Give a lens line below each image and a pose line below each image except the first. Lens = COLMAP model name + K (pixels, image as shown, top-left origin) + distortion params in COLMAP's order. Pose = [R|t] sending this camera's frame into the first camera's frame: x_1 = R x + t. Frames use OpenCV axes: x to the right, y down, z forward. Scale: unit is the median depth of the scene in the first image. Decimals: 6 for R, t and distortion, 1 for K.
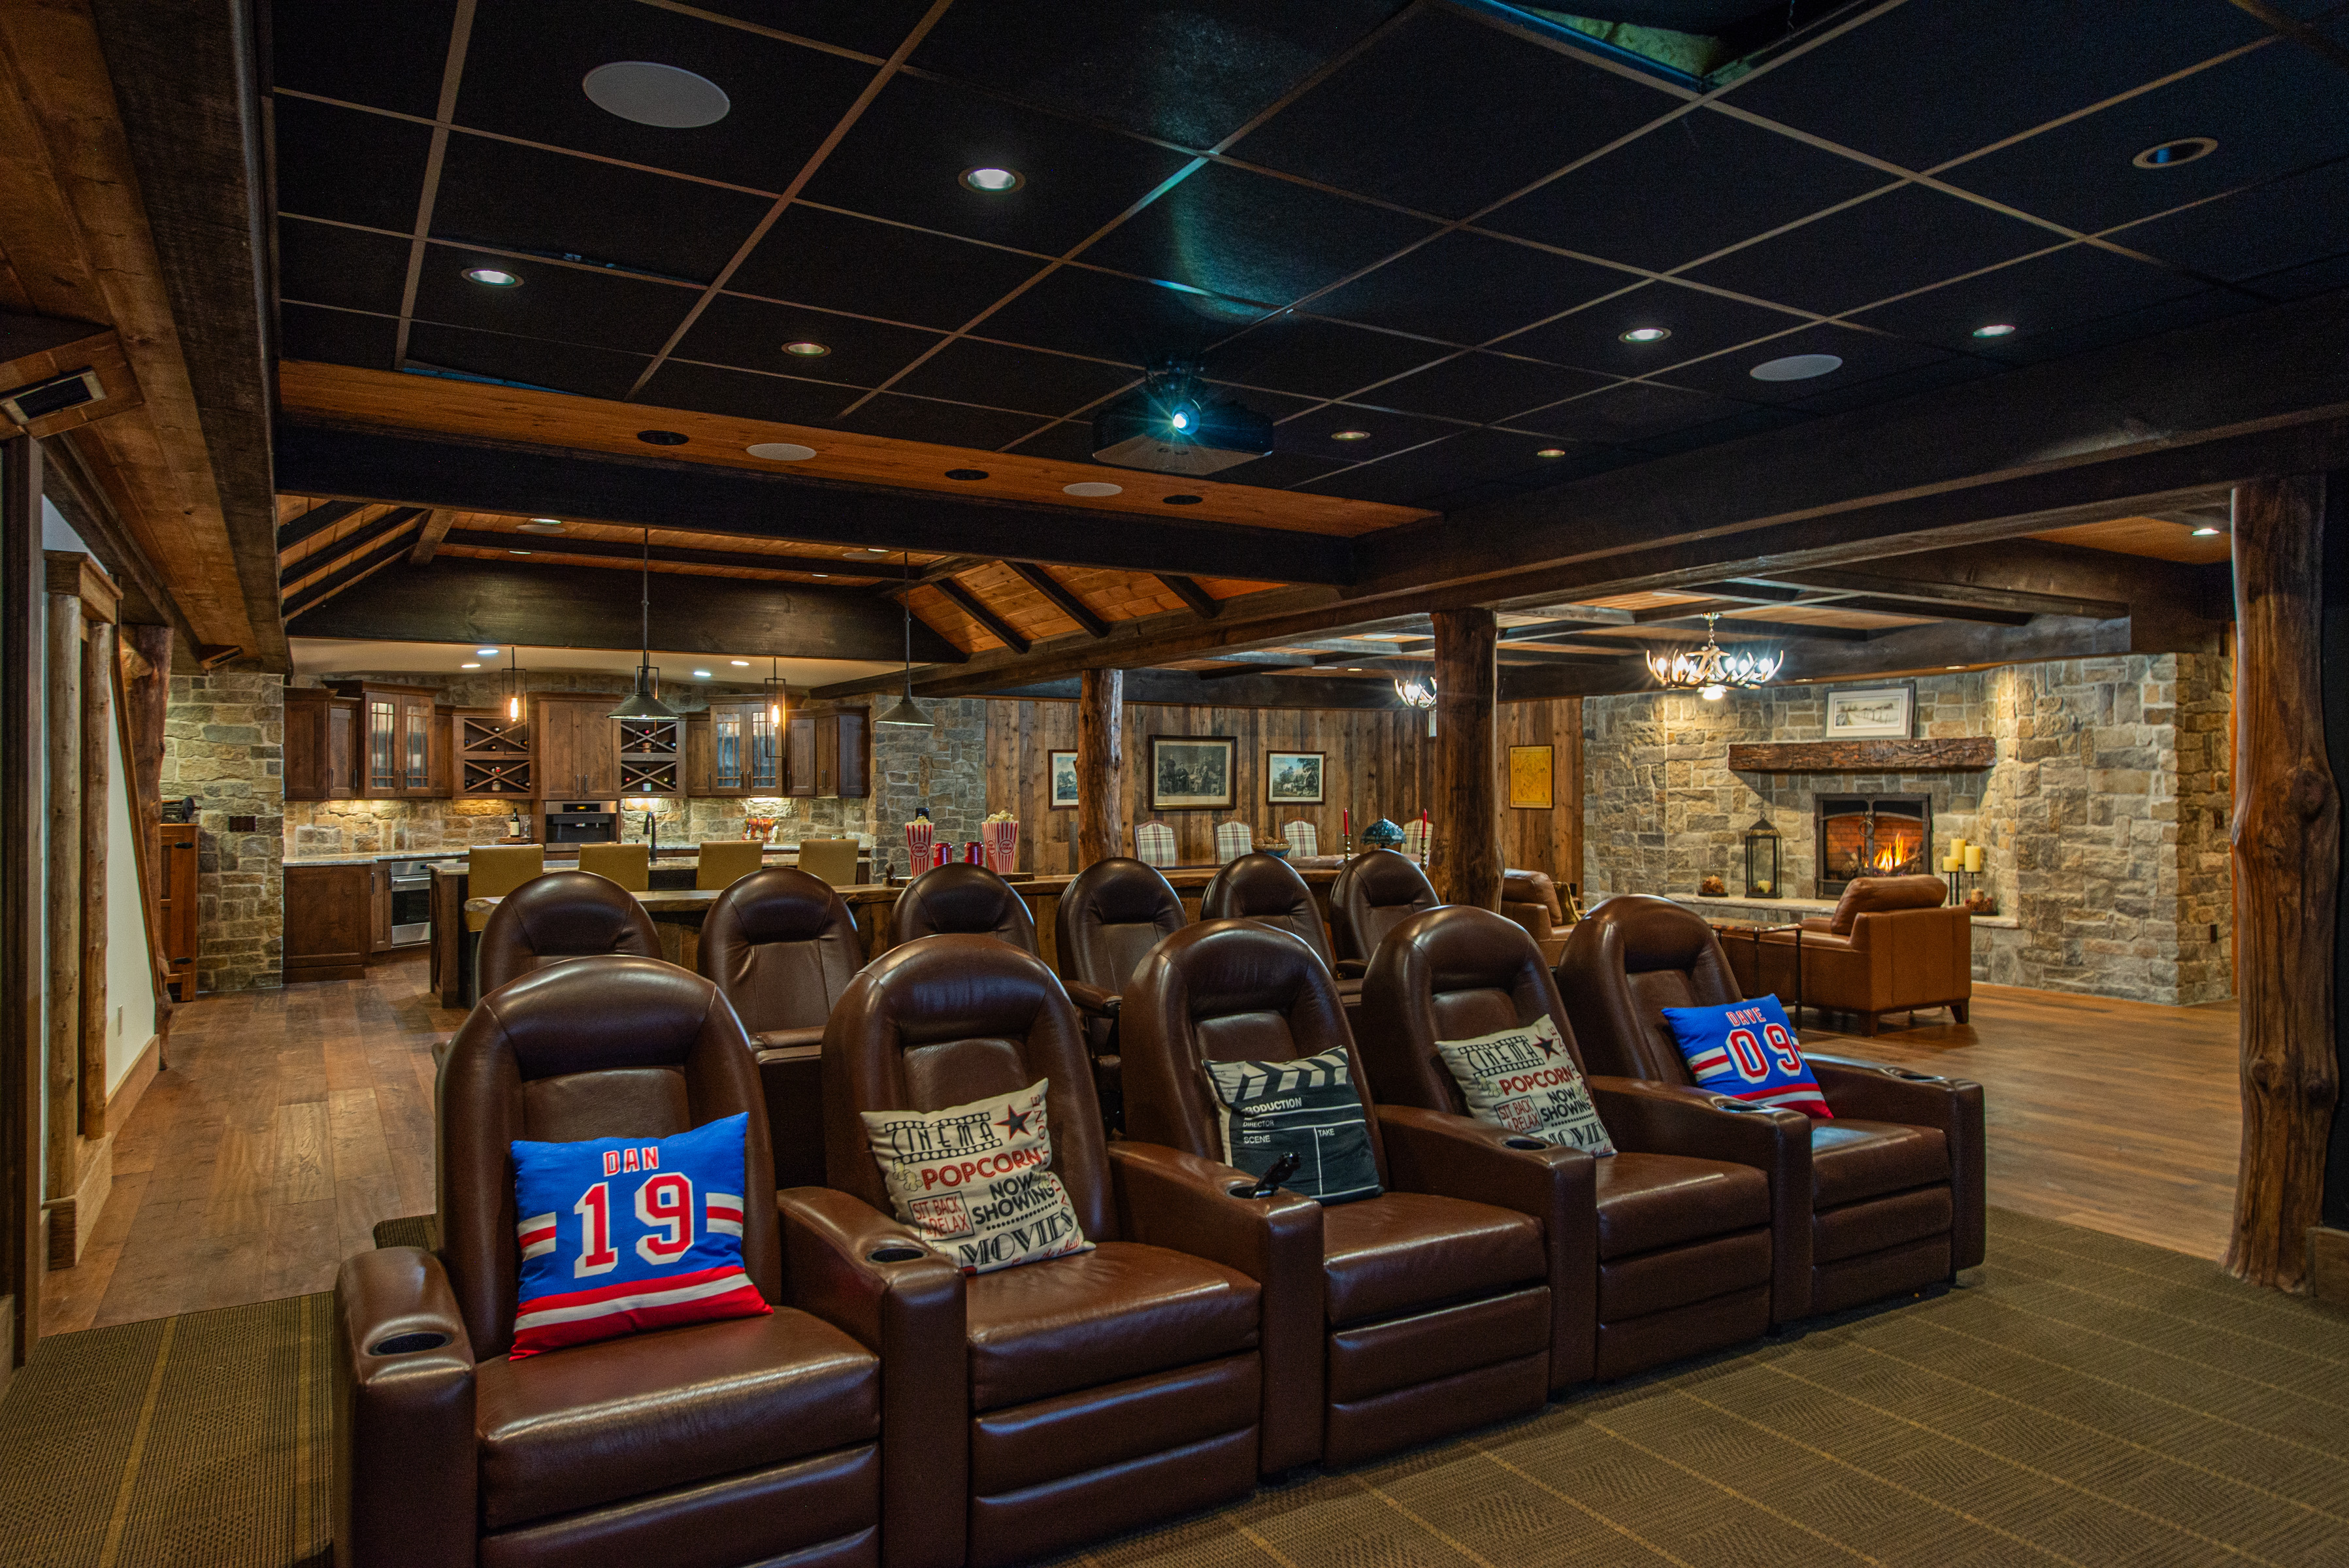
lens RADIAL K [[1435.8, 0, 1209.5], [0, 1435.8, 790.3], [0, 0, 1]] dist [0.028356, 0.000798]
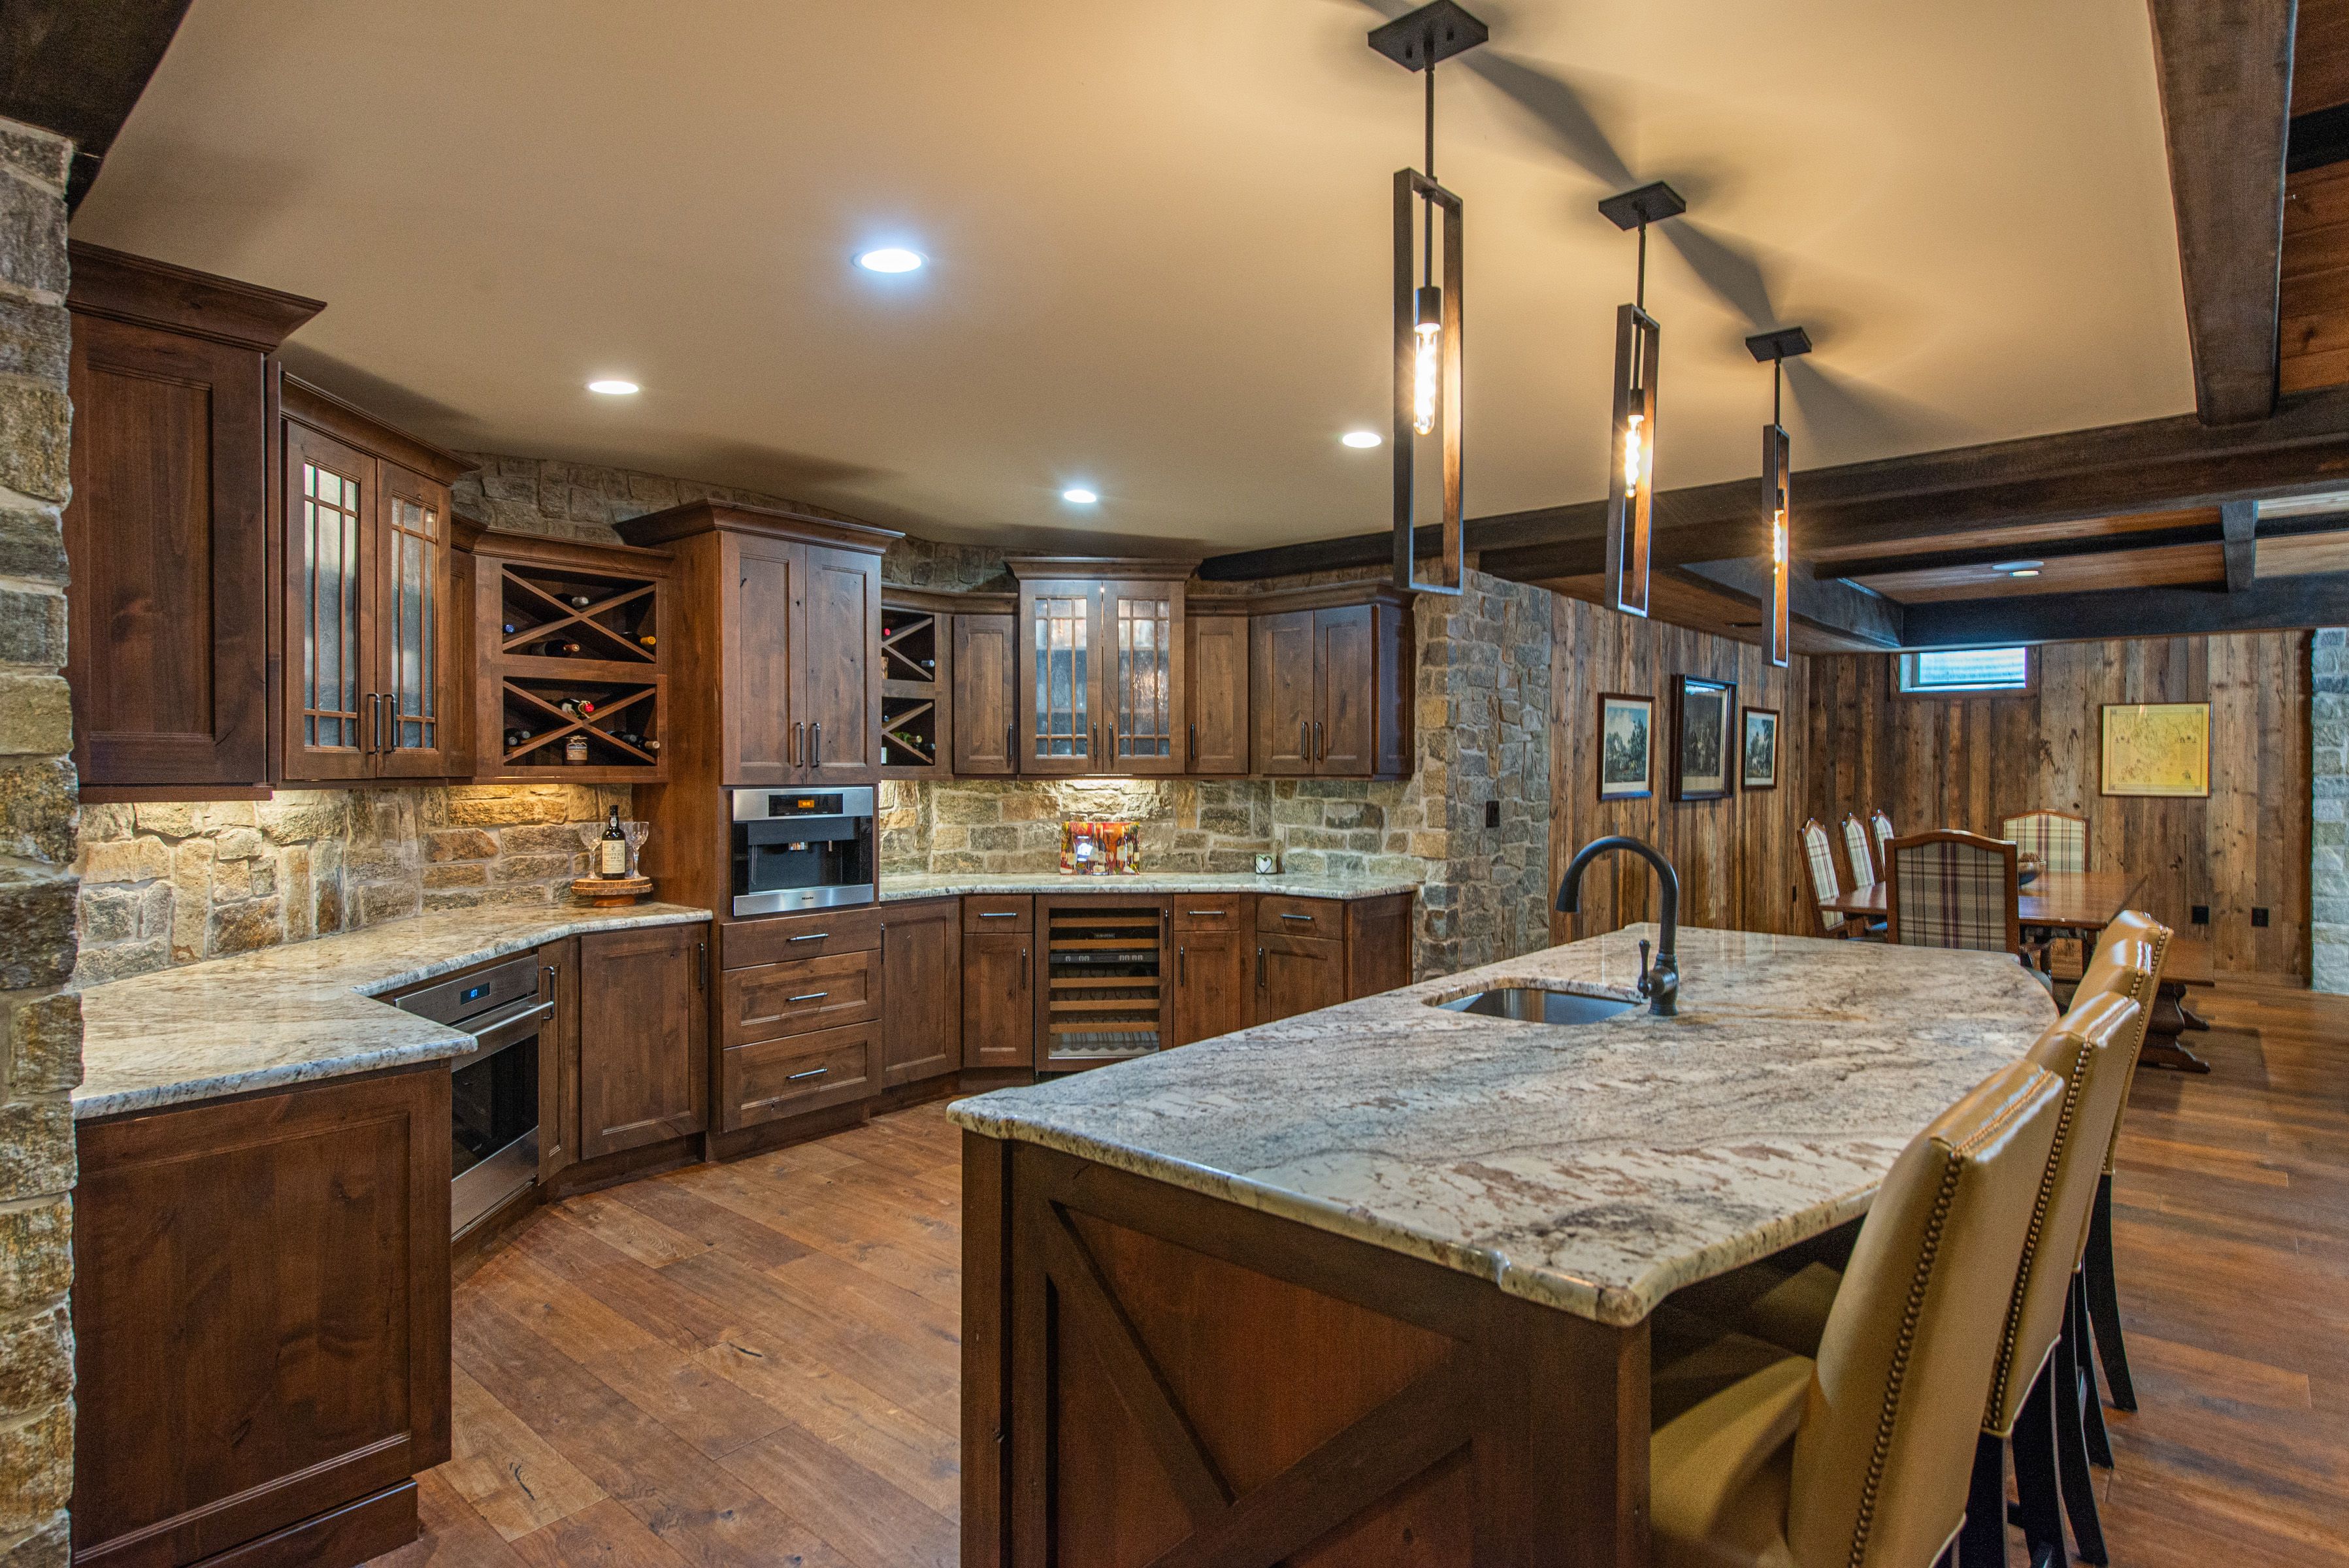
lens RADIAL K [[1218.1, 0, 1171.7], [0, 1218.1, 777.3], [0, 0, 1]] dist [0.033222, -0.014088]
pose [[0.957140, 0.001753, 0.289620, -0.455951], [-0.003960, 0.999967, 0.007035, 0.001812], [-0.289598, -0.007880, 0.957116, 0.668482]]
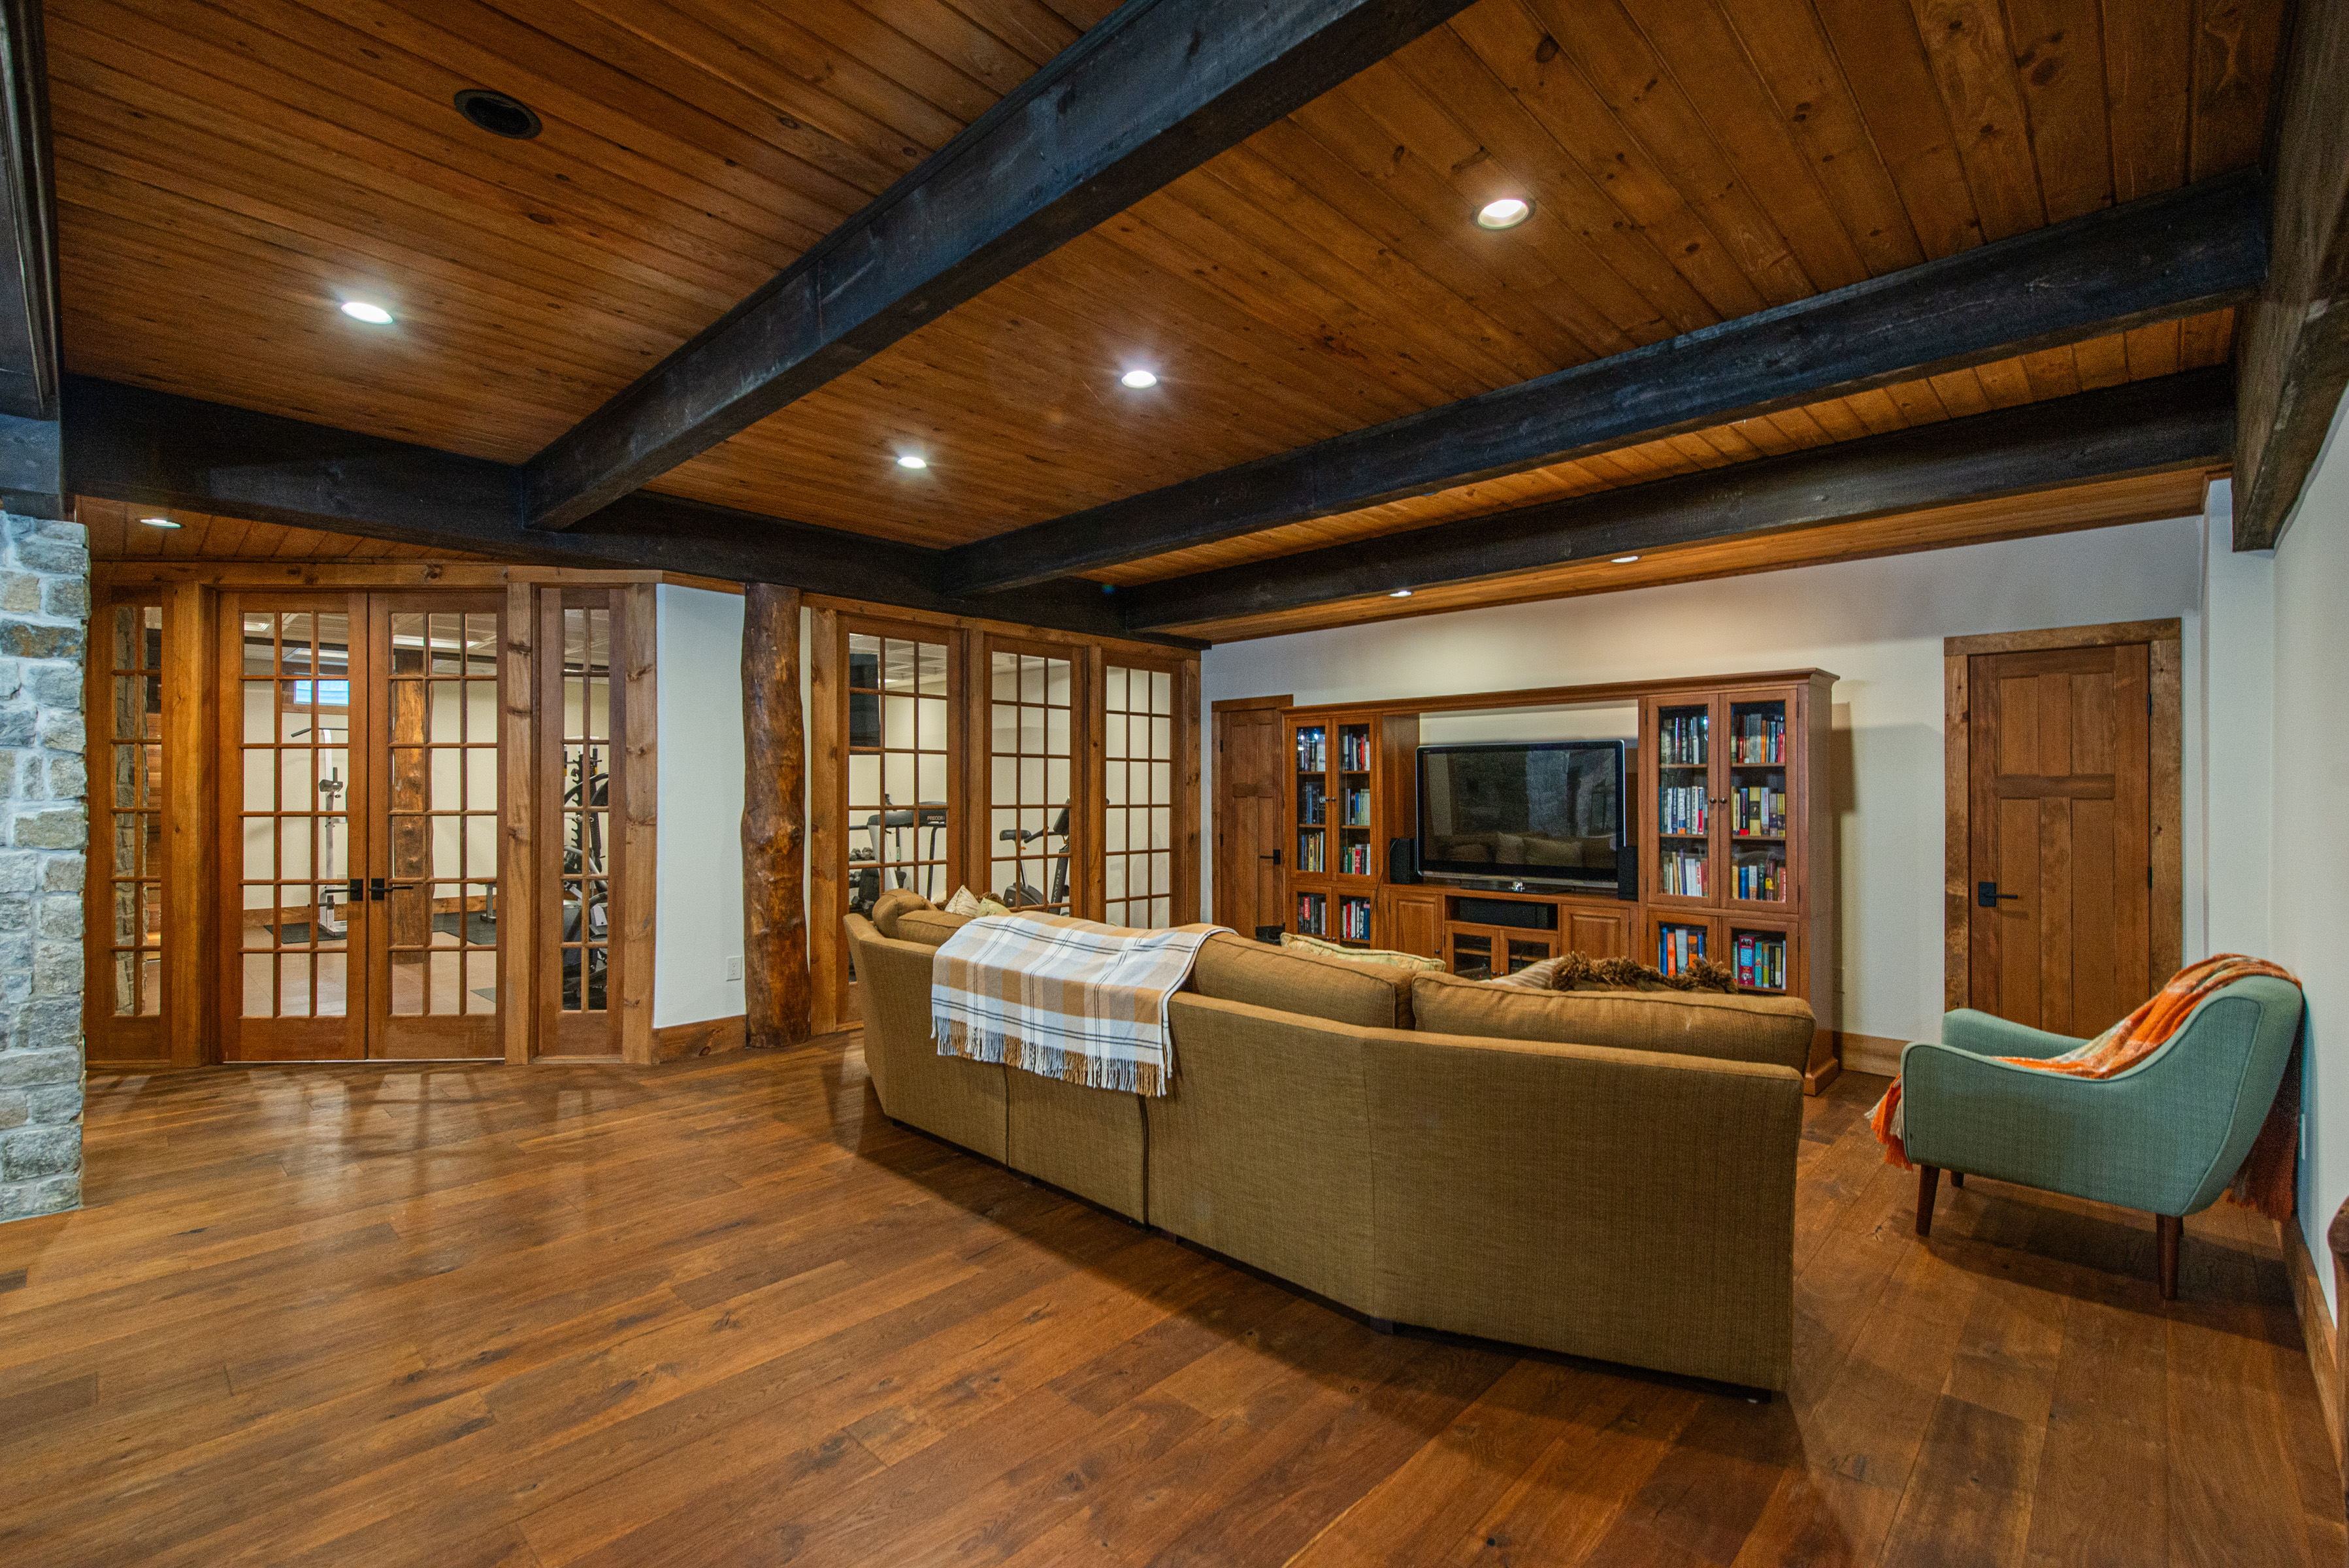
lens RADIAL K [[1062.1, 0, 1184.1], [0, 1062.1, 781.7], [0, 0, 1]] dist [0.015458, -0.000367]
pose [[-0.251672, 0.014030, 0.967711, 0.147330], [-0.001605, 0.999887, -0.014914, 0.001907], [-0.967811, -0.005307, -0.251621, 0.548460]]
